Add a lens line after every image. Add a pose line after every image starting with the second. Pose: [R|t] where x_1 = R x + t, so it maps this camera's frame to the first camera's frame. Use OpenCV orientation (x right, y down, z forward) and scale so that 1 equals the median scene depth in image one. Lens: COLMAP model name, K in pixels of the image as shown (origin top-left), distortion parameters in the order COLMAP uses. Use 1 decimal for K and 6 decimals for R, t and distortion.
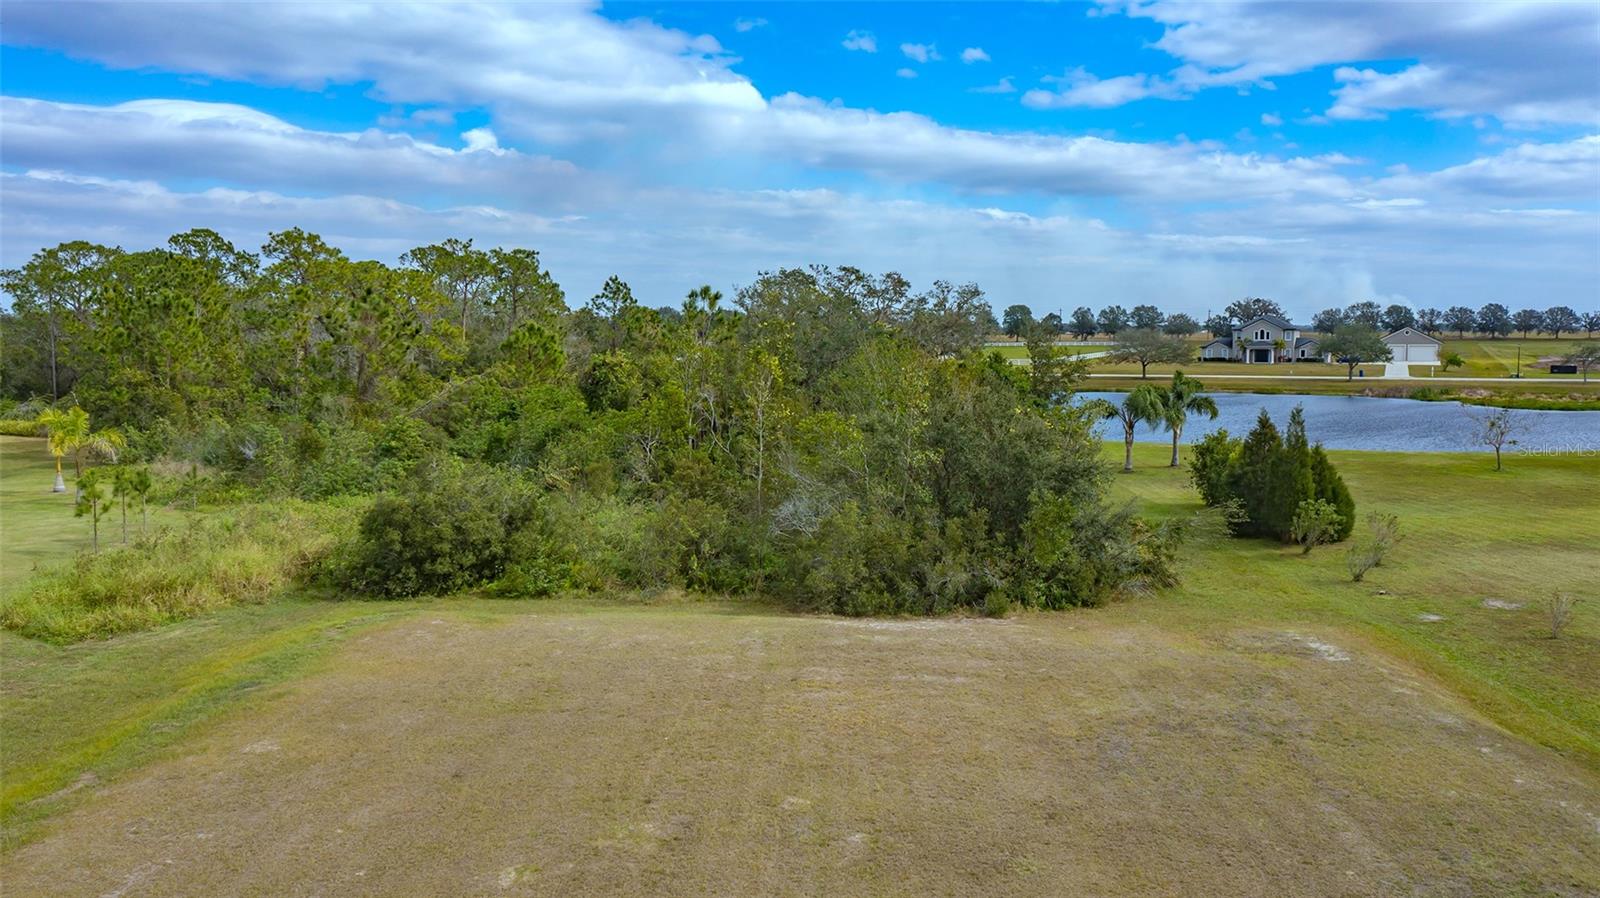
lens RADIAL K [[1259.6, 0, 797.9], [0, 1259.6, 452.9], [0, 0, 1]] dist [-0.023309, 0.018667]
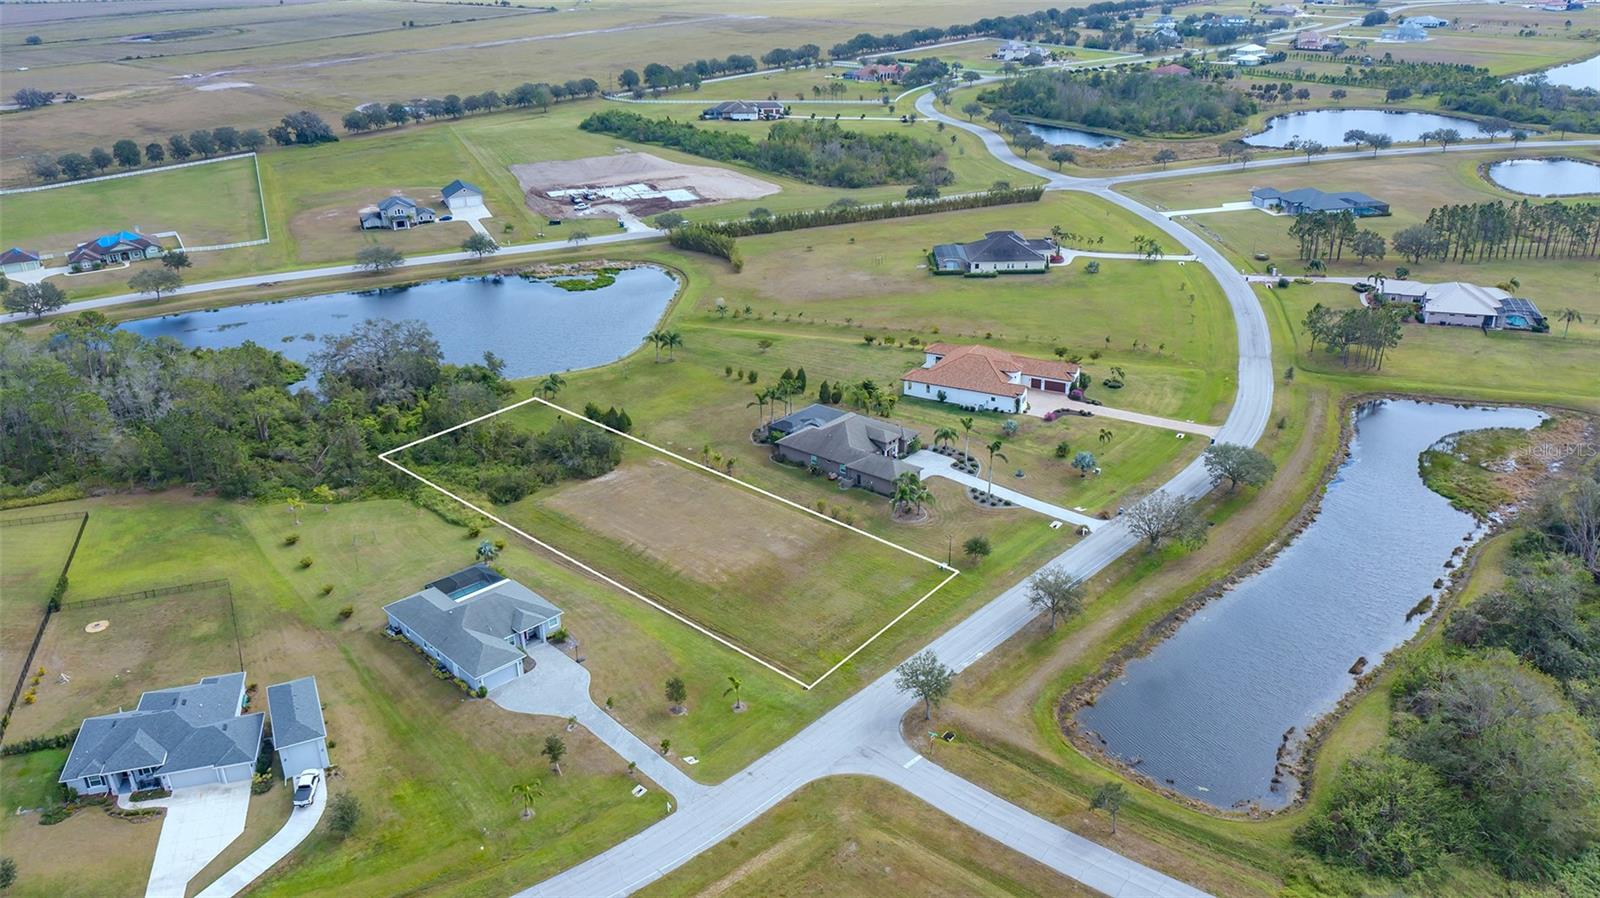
lens RADIAL K [[1259.6, 0, 802.8], [0, 1259.6, 443.5], [0, 0, 1]] dist [-0.023309, 0.018667]
pose [[0.659696, -0.306587, 0.686153, -1.452105], [0.091776, 0.939036, 0.331344, -0.829397], [-0.745908, -0.155614, 0.647615, -1.569054]]
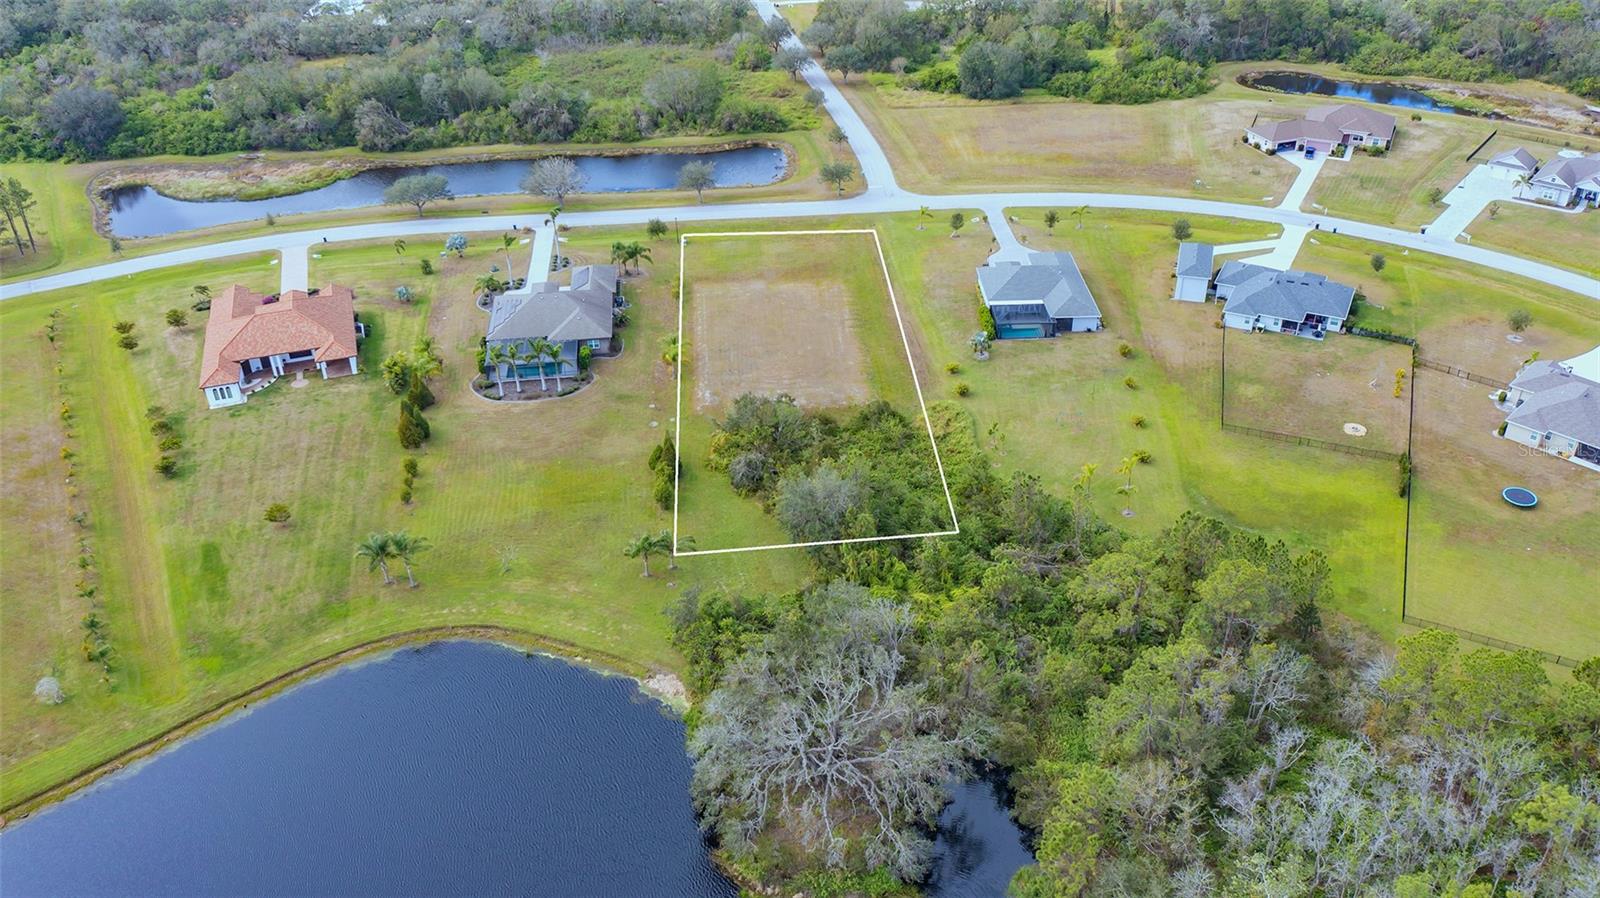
lens RADIAL K [[1259.6, 0, 799.7], [0, 1259.6, 445.2], [0, 0, 1]] dist [-0.023309, 0.018667]
pose [[-0.993900, 0.076917, -0.079035, 0.166294], [0.012718, 0.791799, 0.610649, -1.198630], [0.109549, 0.605919, -0.787947, 2.123838]]
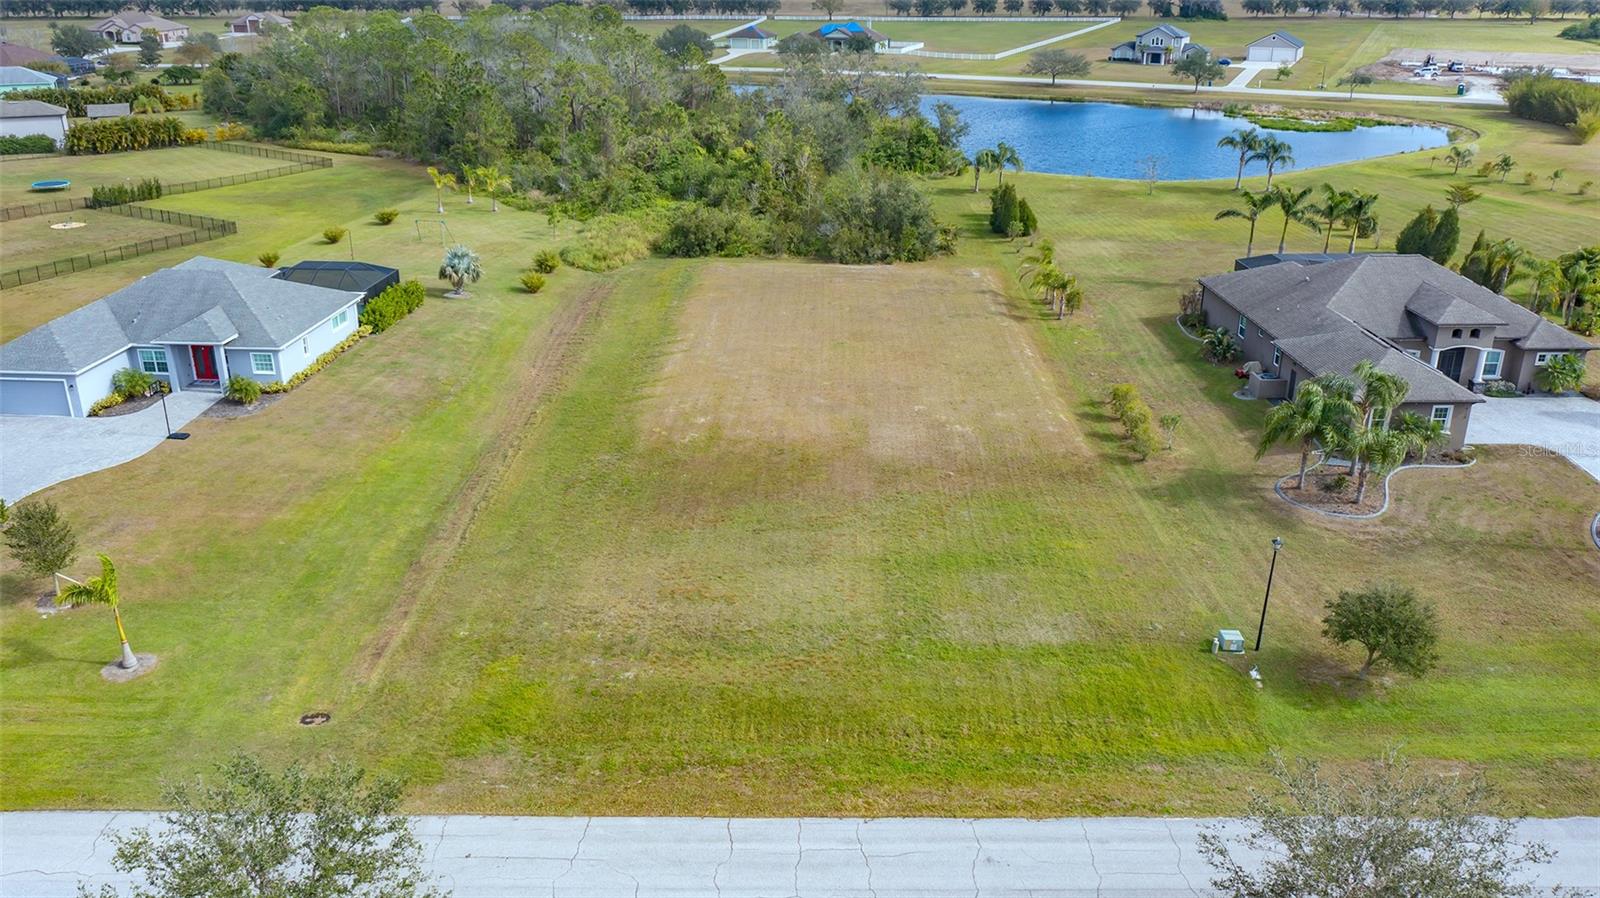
lens RADIAL K [[1259.6, 0, 800.0], [0, 1259.6, 450.0], [0, 0, 1]] dist [-0.023309, 0.018667]
pose [[0.999836, 0.001234, 0.018059, -0.053149], [-0.006239, 0.960034, 0.279815, -0.128536], [-0.016992, -0.279882, 0.959884, -0.909845]]
